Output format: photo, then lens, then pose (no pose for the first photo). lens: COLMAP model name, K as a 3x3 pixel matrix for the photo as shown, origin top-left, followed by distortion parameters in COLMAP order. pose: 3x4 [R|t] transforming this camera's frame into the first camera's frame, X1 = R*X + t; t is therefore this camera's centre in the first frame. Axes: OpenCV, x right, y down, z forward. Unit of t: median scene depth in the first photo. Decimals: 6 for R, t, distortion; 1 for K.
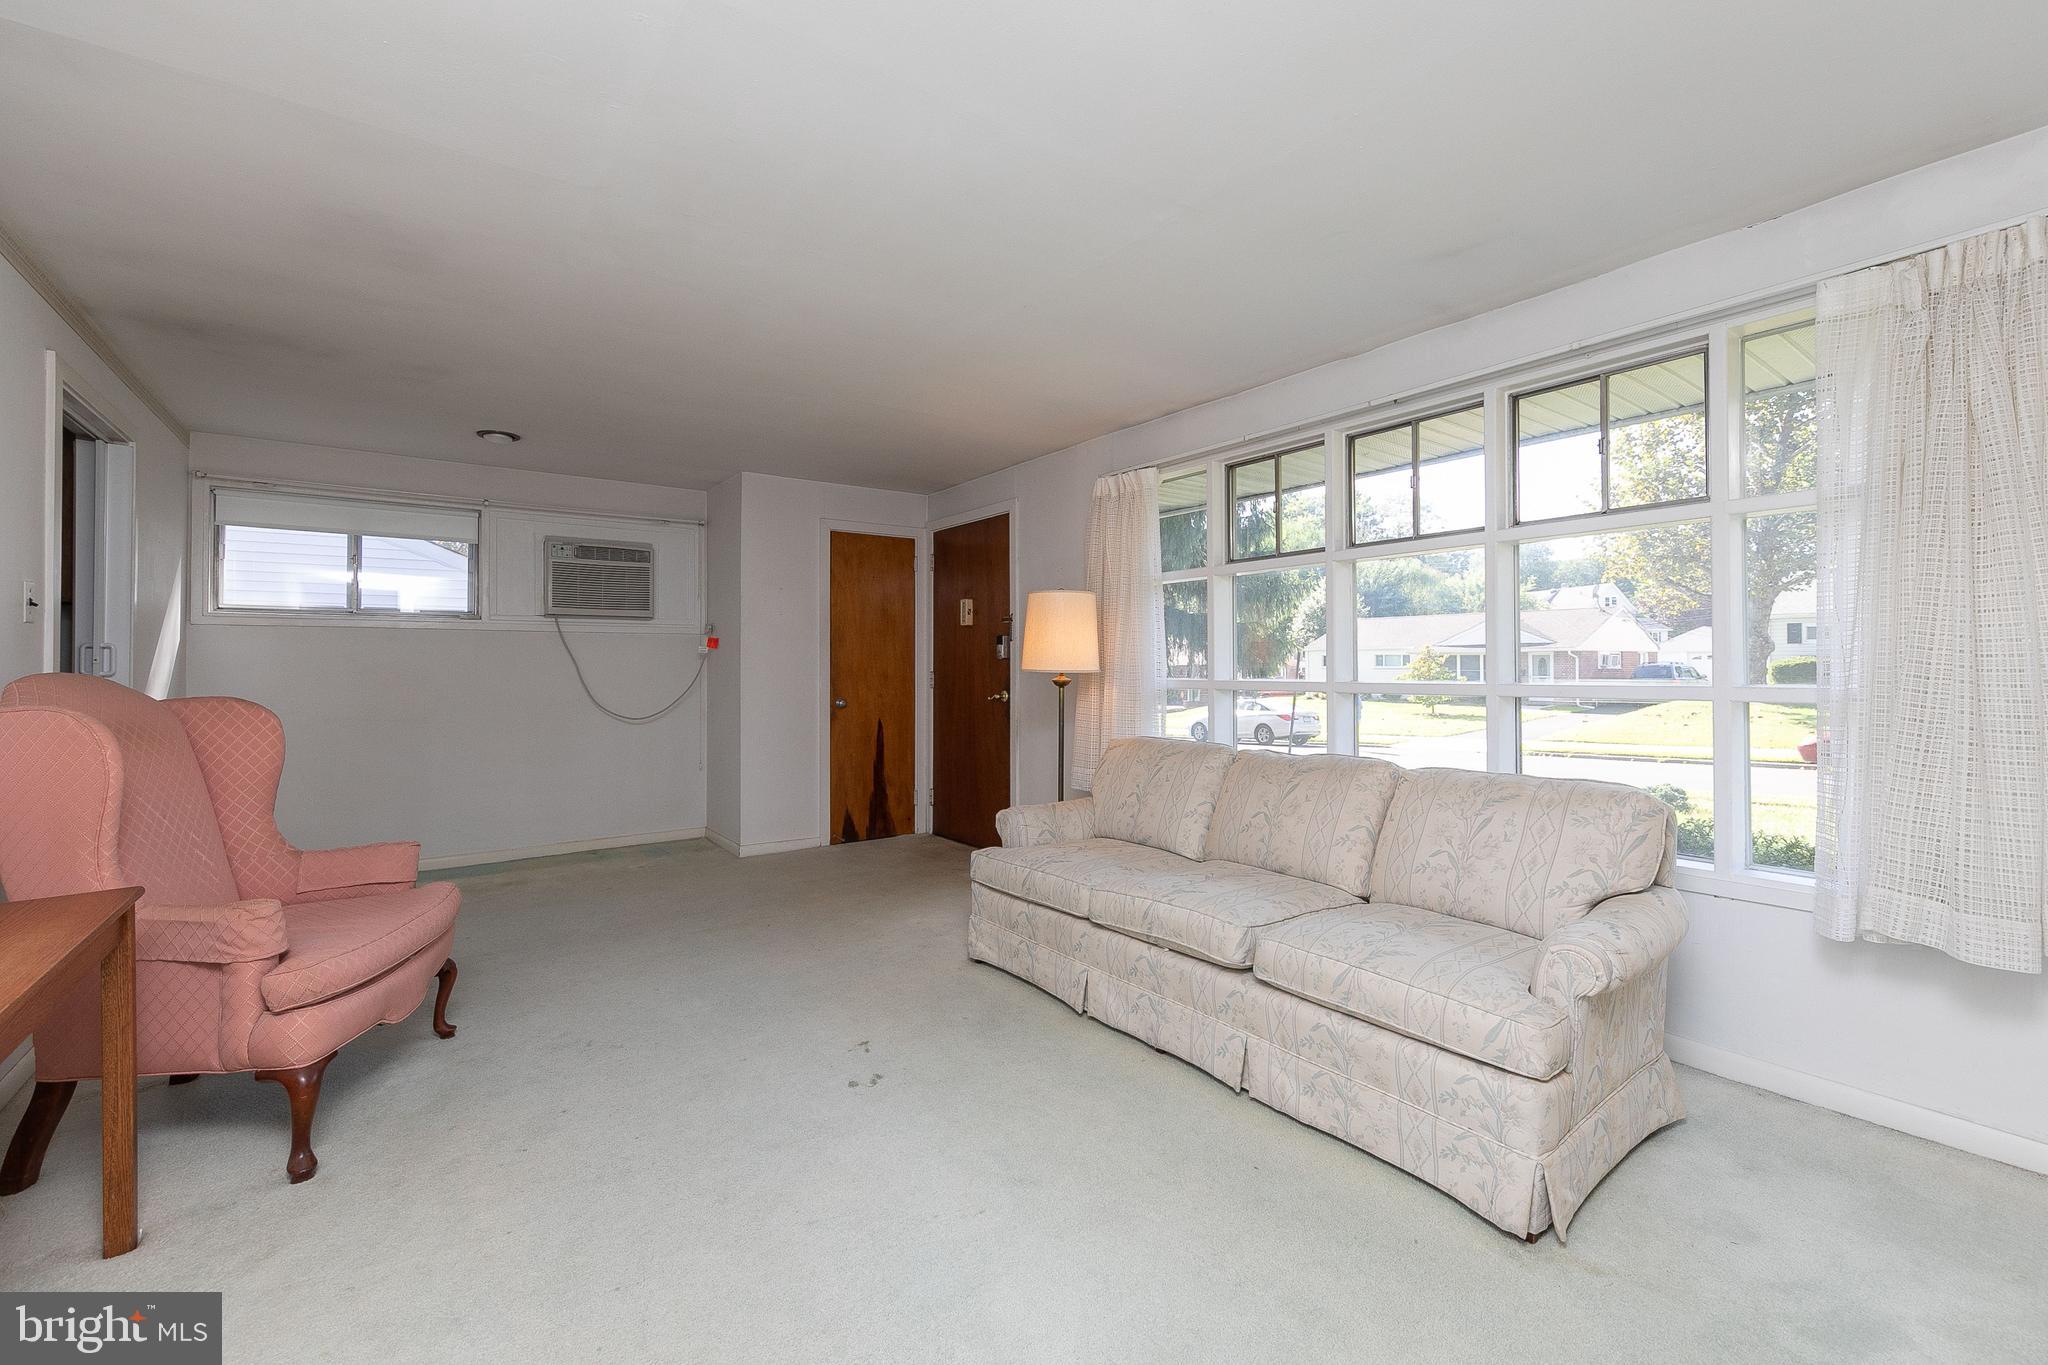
lens RADIAL K [[899.1, 0, 1025.2], [0, 899.1, 671.9], [0, 0, 1]] dist [0.000664, -0.000055]
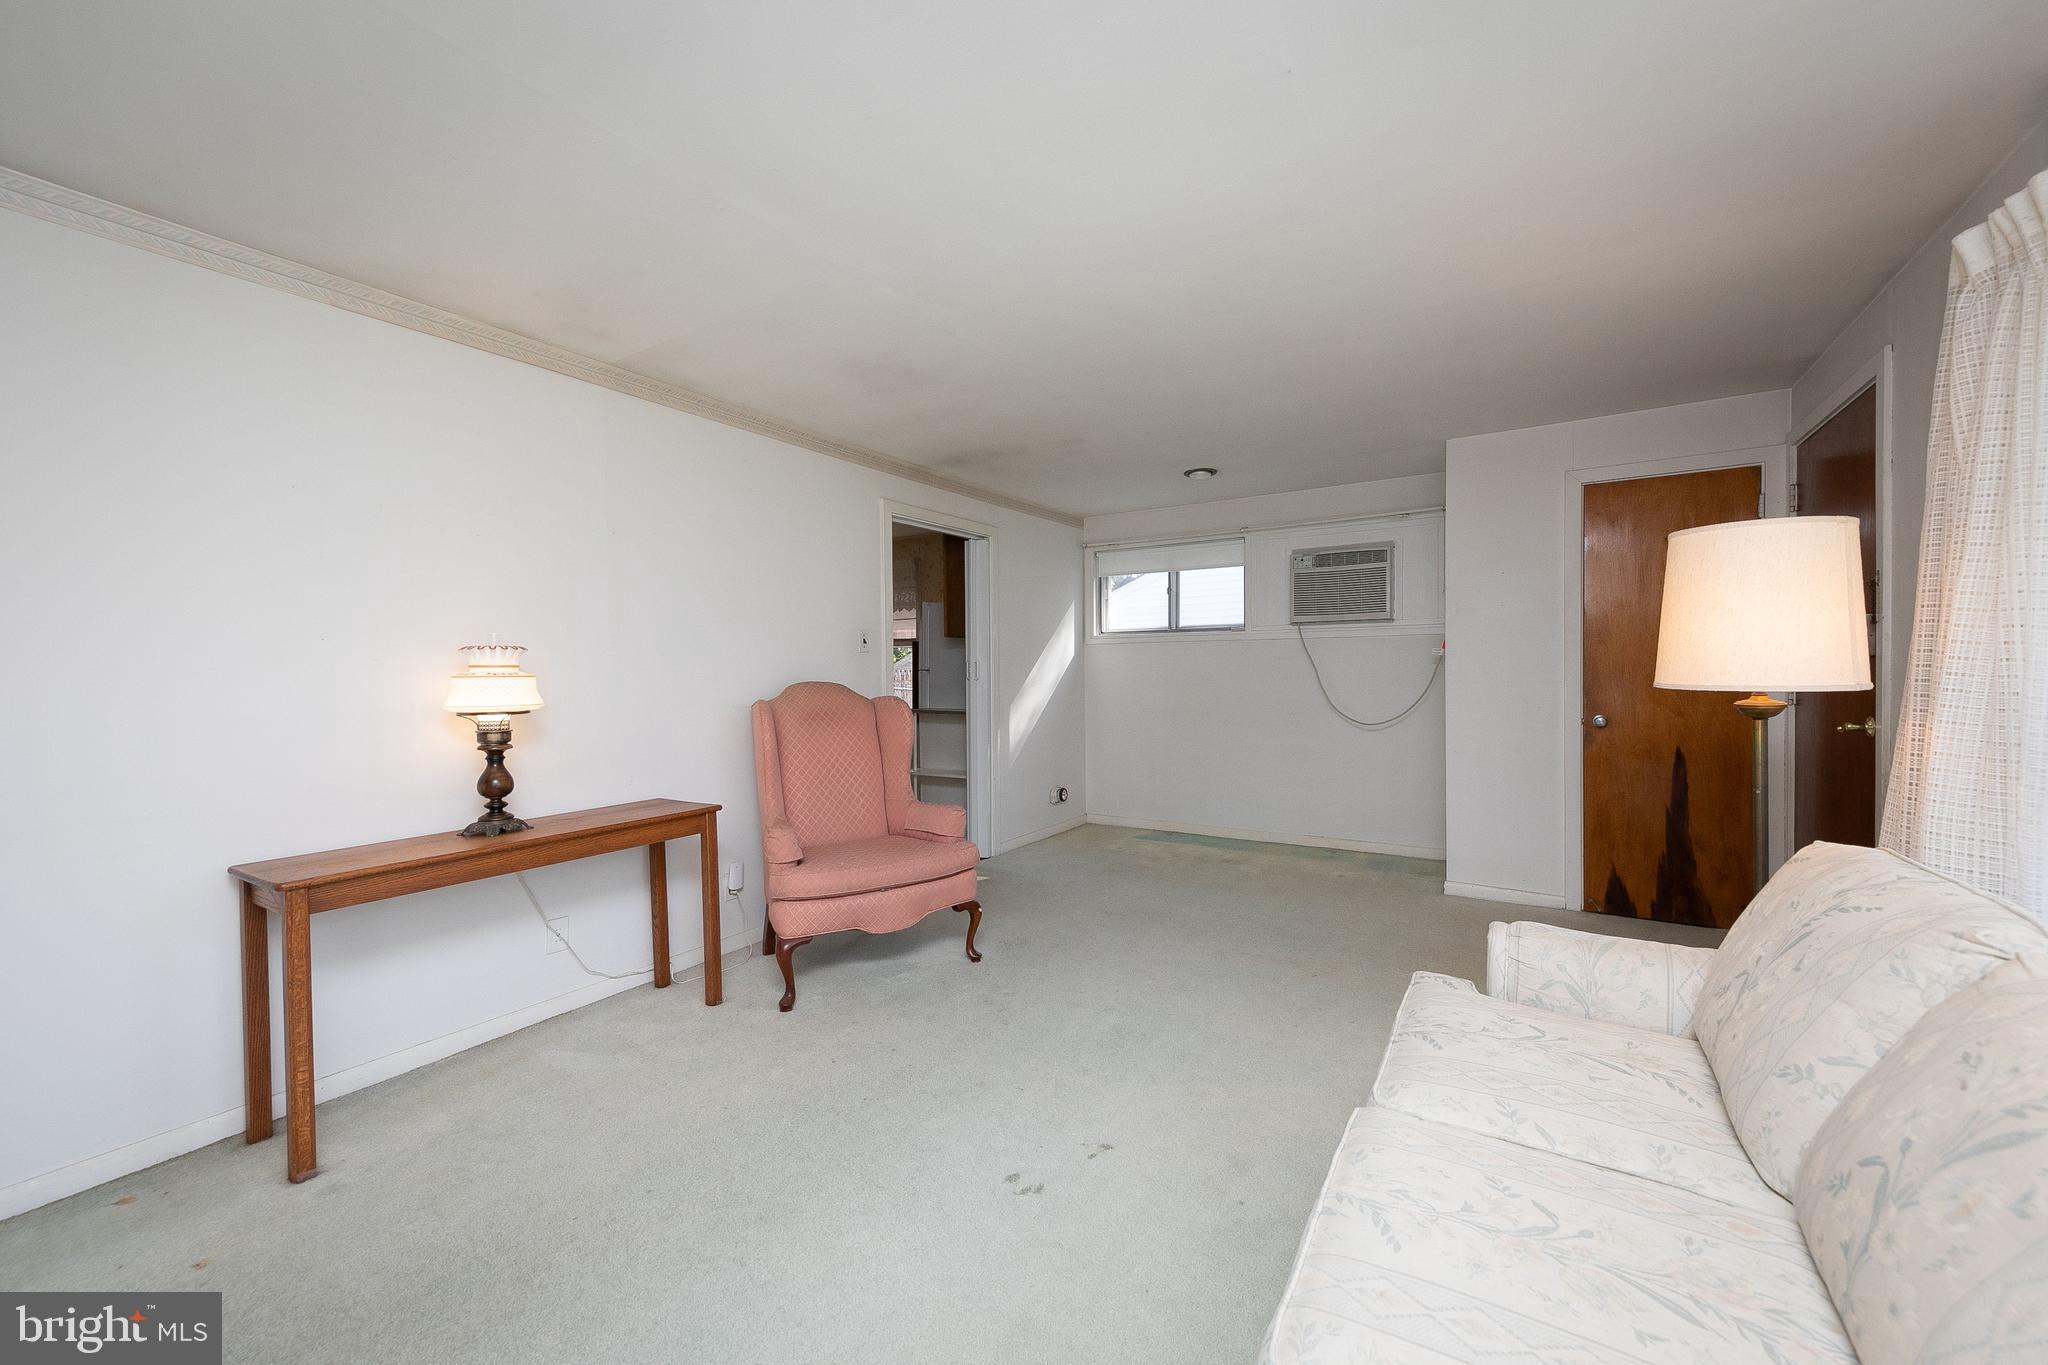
lens RADIAL K [[782.0, 0, 1017.6], [0, 782.0, 680.7], [0, 0, 1]] dist [0.000630, -0.000054]
pose [[0.351864, 0.011047, -0.935986, 0.232595], [0.002432, 0.999916, 0.012715, -0.006901], [0.936048, -0.006751, 0.351808, 0.358245]]
